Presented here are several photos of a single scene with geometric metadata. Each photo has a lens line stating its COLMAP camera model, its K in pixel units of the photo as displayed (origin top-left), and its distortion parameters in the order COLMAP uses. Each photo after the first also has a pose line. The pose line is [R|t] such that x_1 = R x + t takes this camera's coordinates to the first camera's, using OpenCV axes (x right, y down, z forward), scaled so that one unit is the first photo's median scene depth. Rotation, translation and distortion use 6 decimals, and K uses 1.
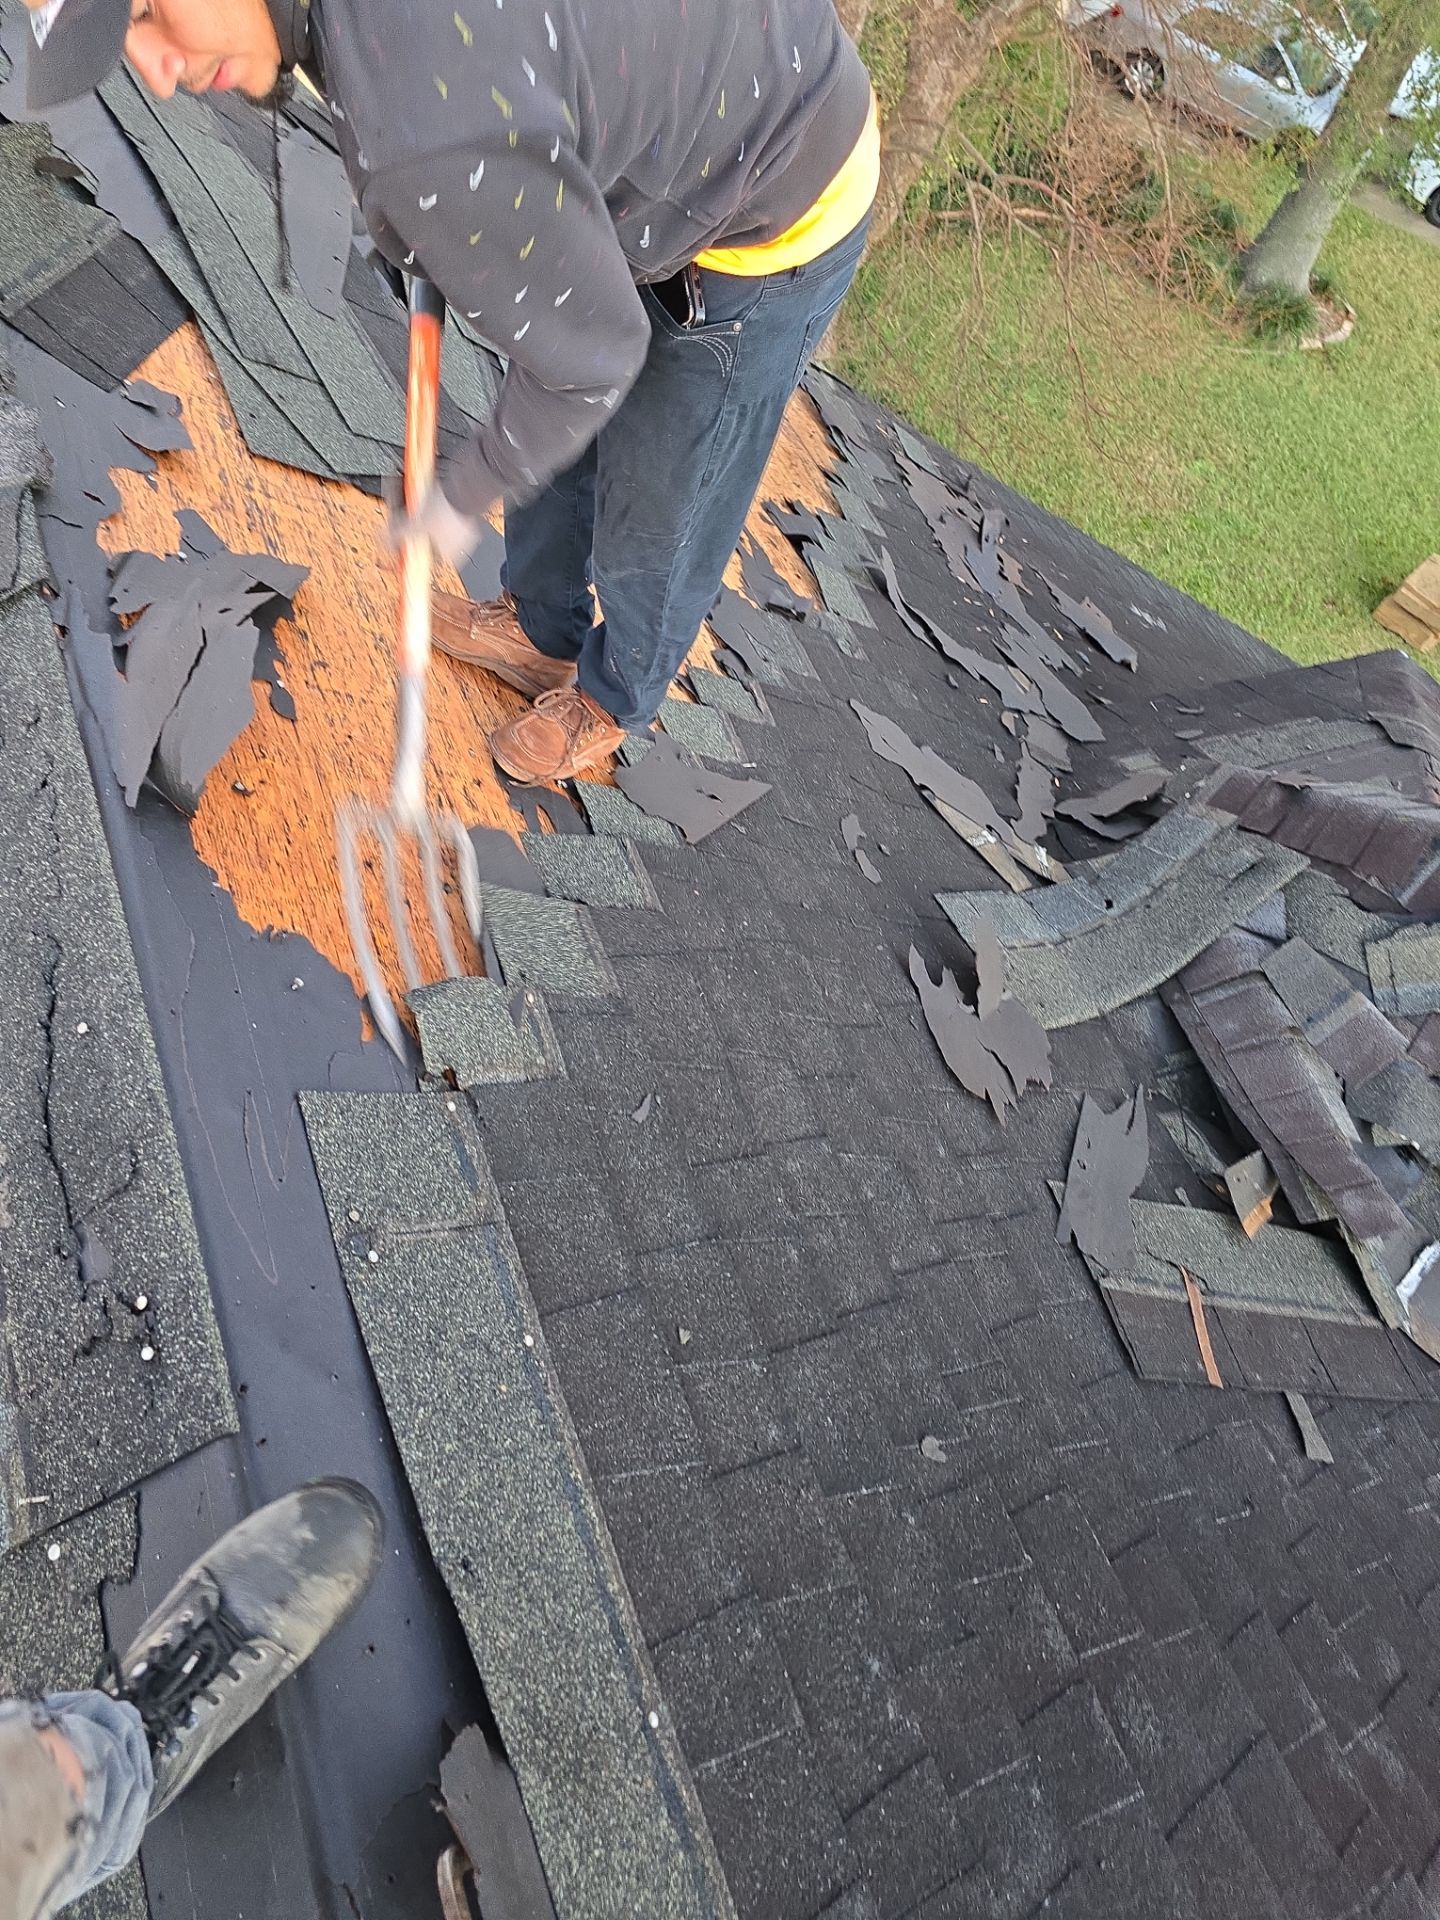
lens RADIAL K [[1304.2, 0, 720.0], [0, 1304.2, 960.0], [0, 0, 1]] dist [0.081438, -0.064659]
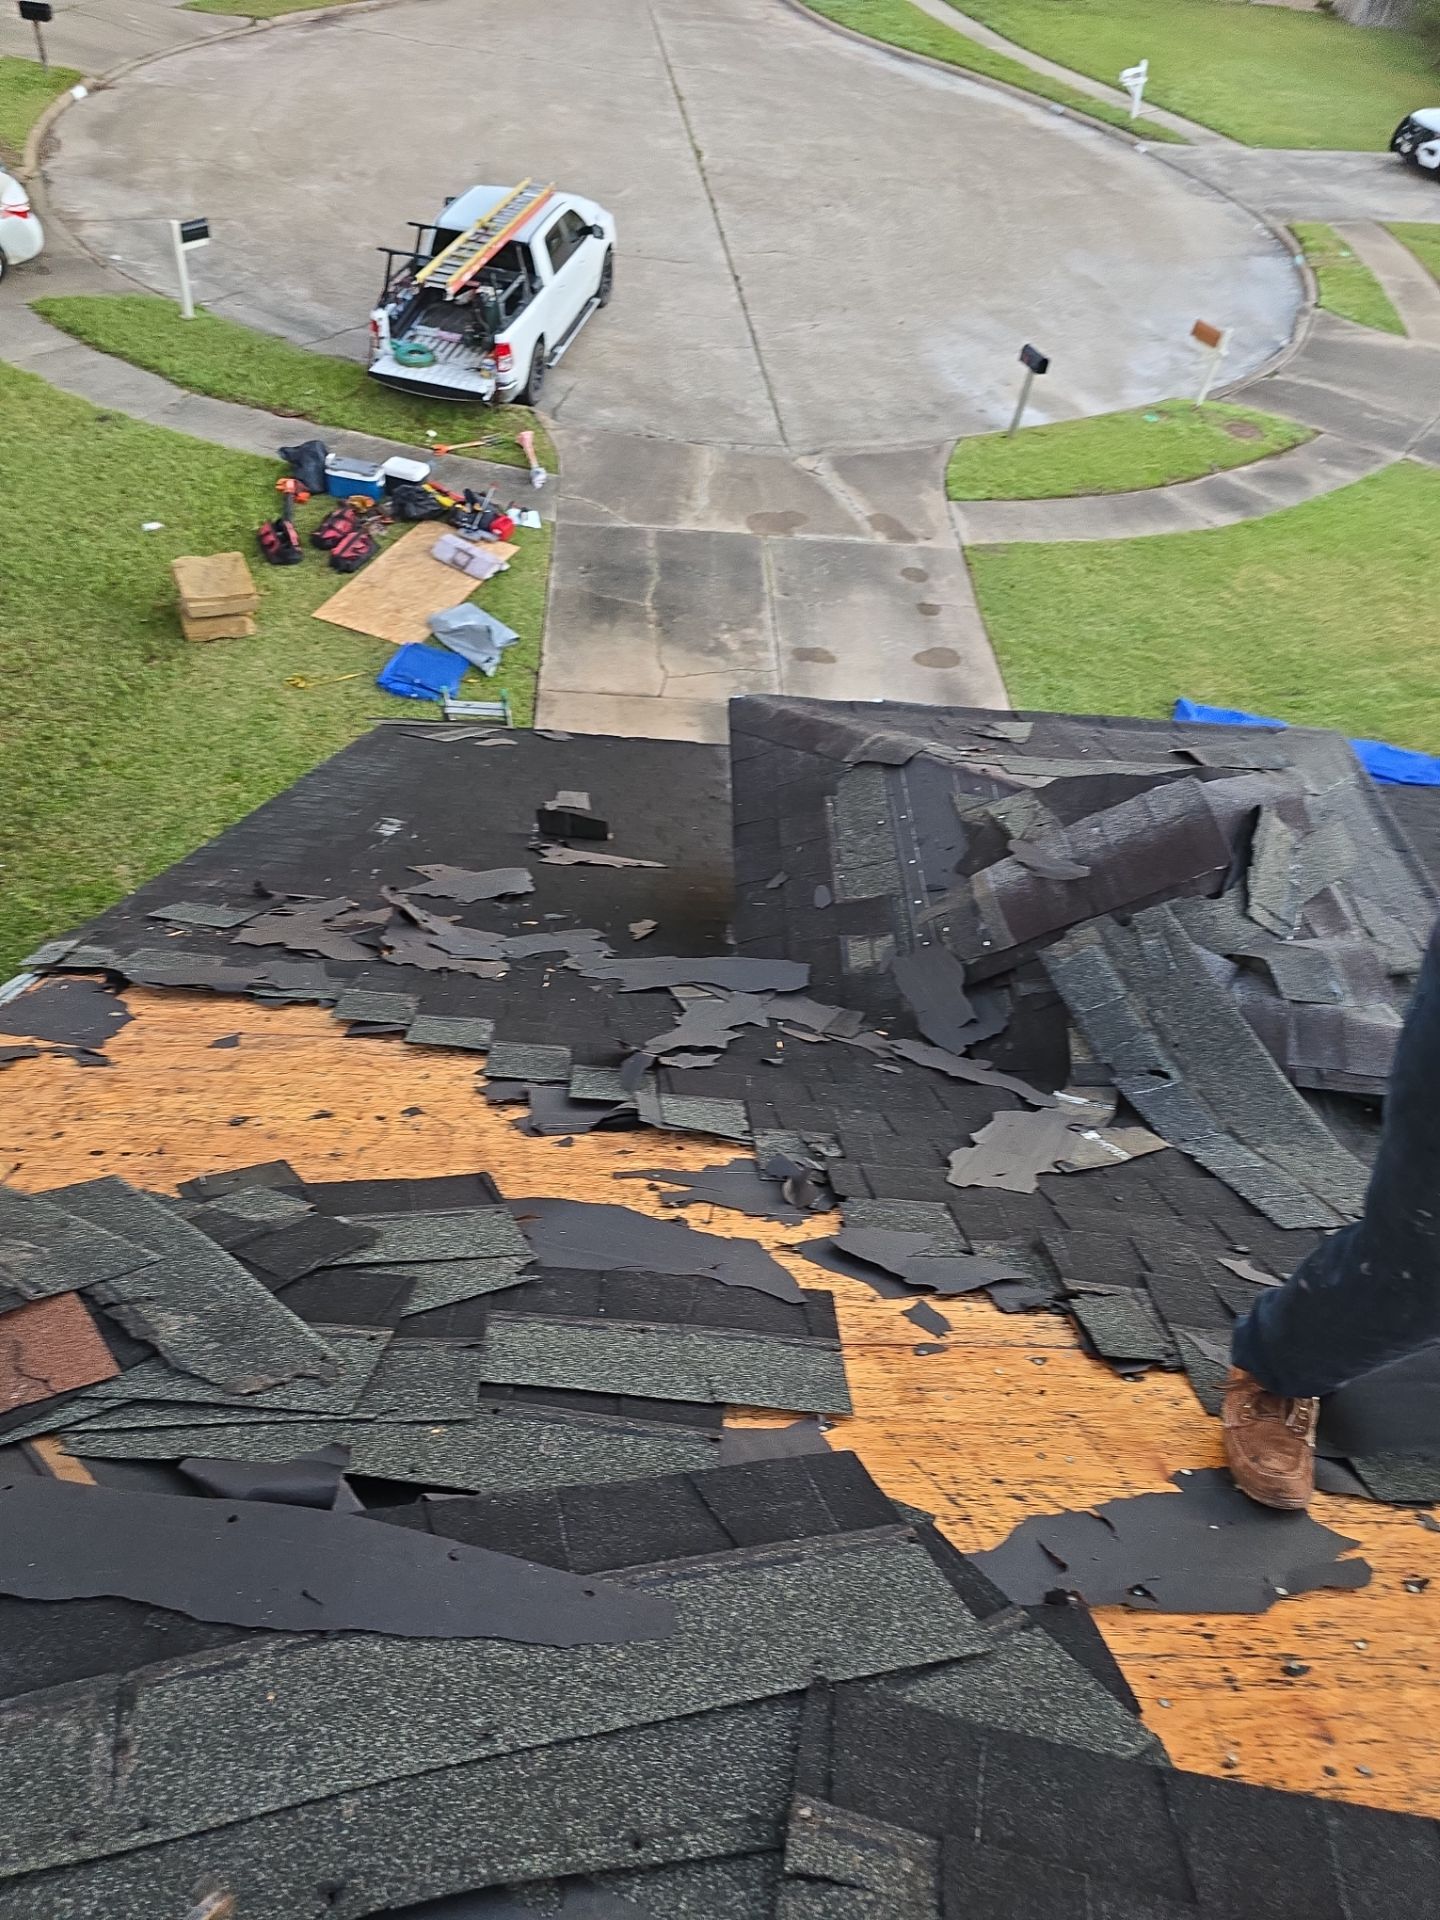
lens RADIAL K [[1308.3, 0, 726.5], [0, 1308.3, 962.3], [0, 0, 1]] dist [0.067078, -0.055061]
pose [[0.366926, -0.756527, 0.541324, -0.266976], [0.737515, 0.591233, 0.326367, -0.589888], [-0.566954, 0.279482, 0.774889, 0.350772]]
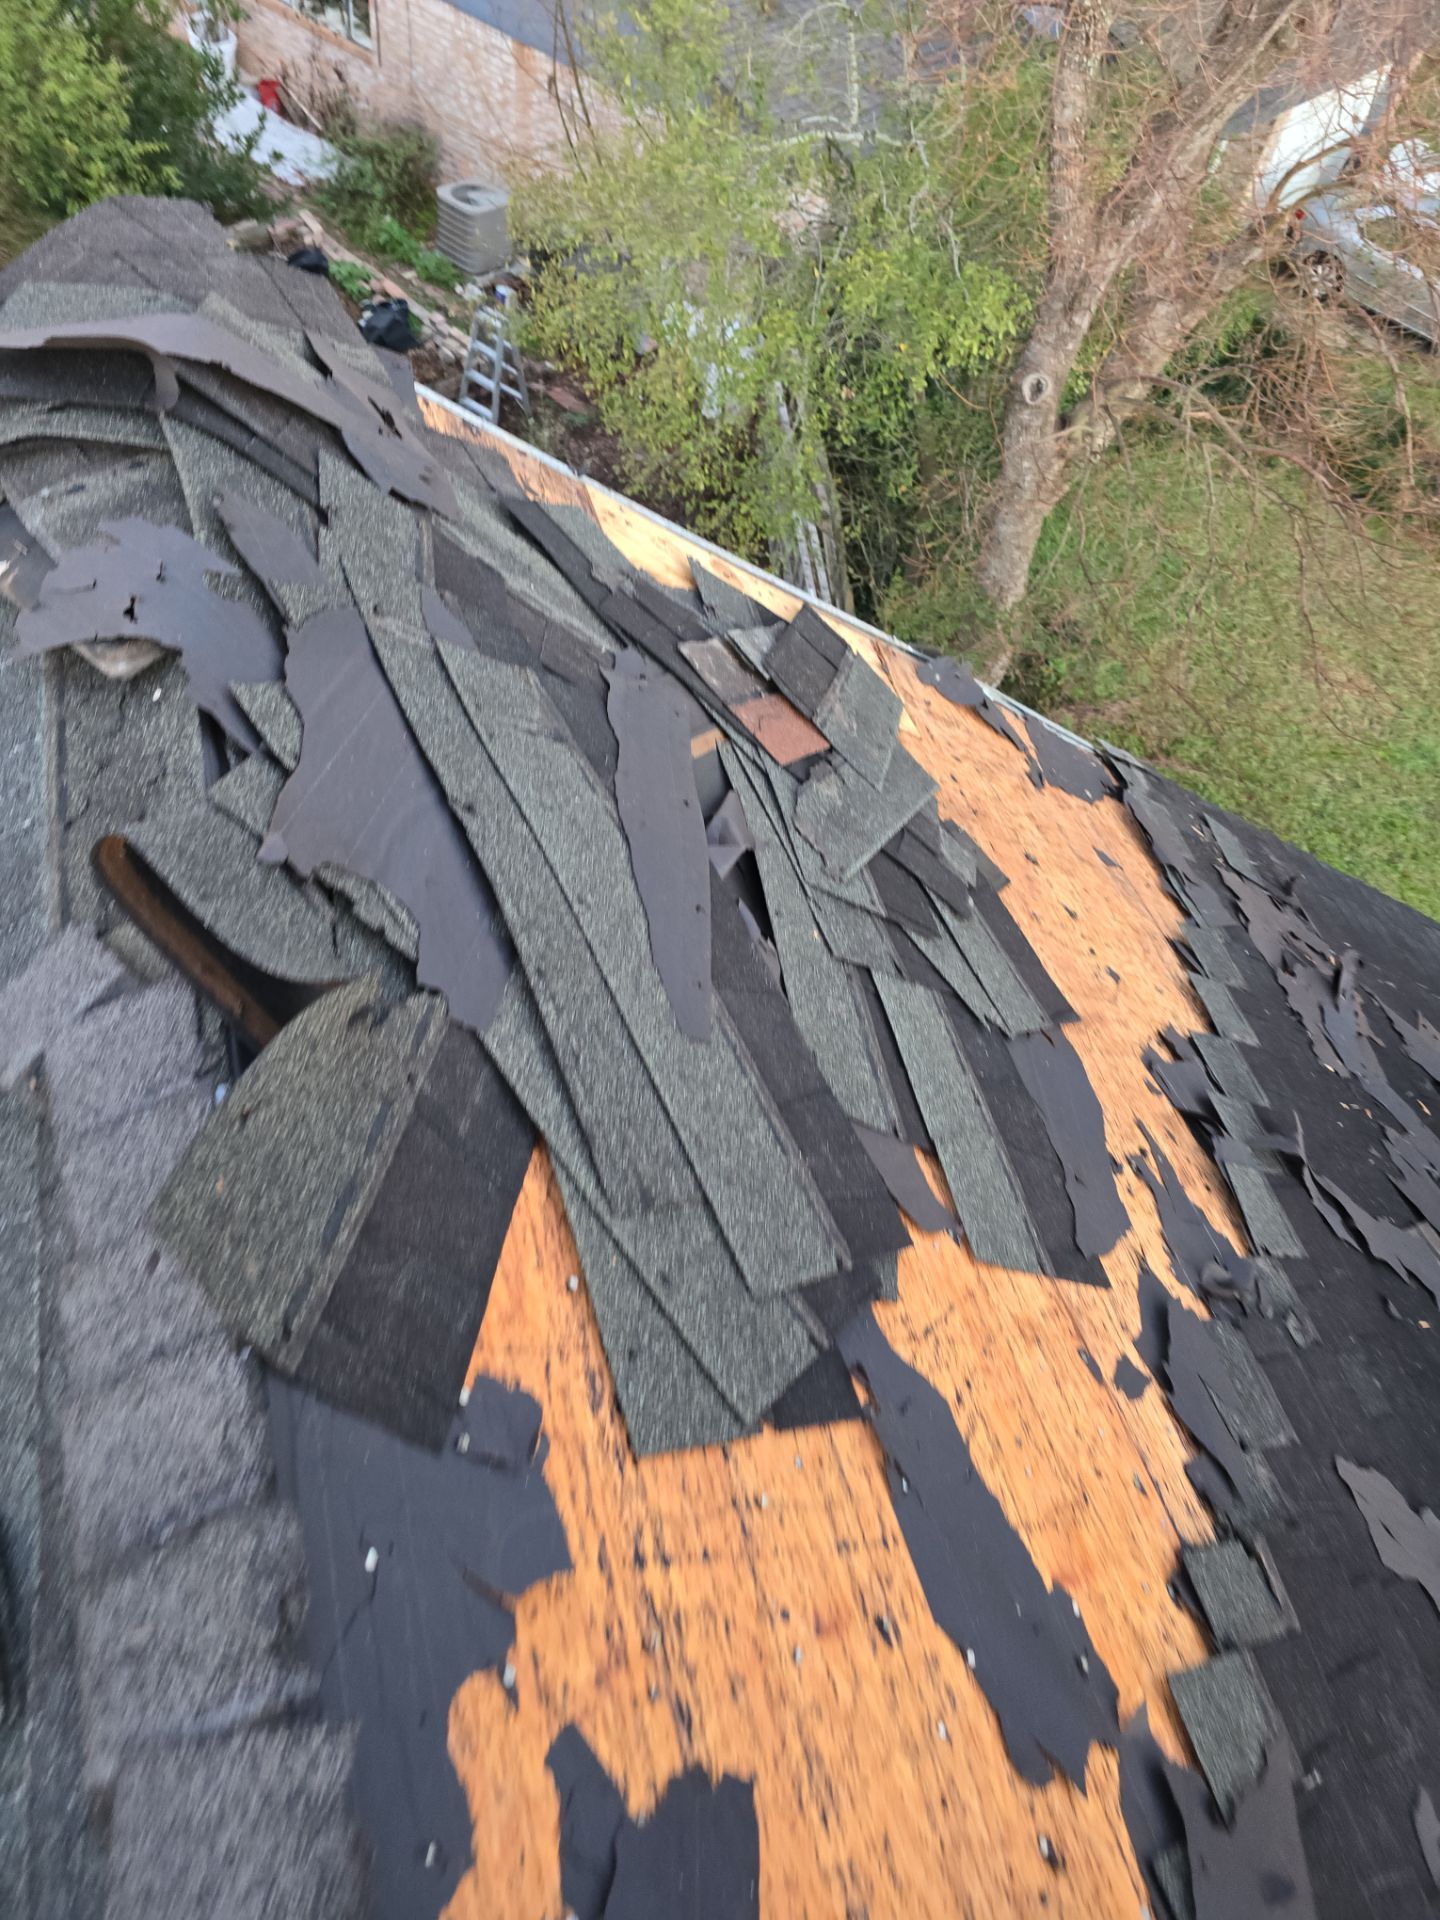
lens RADIAL K [[1308.3, 0, 726.5], [0, 1308.3, 962.3], [0, 0, 1]] dist [0.067078, -0.055061]
pose [[0.996029, 0.069370, -0.055808, -0.178784], [-0.073250, 0.994799, -0.070776, -0.345748], [0.050608, 0.074582, 0.995930, 0.231345]]
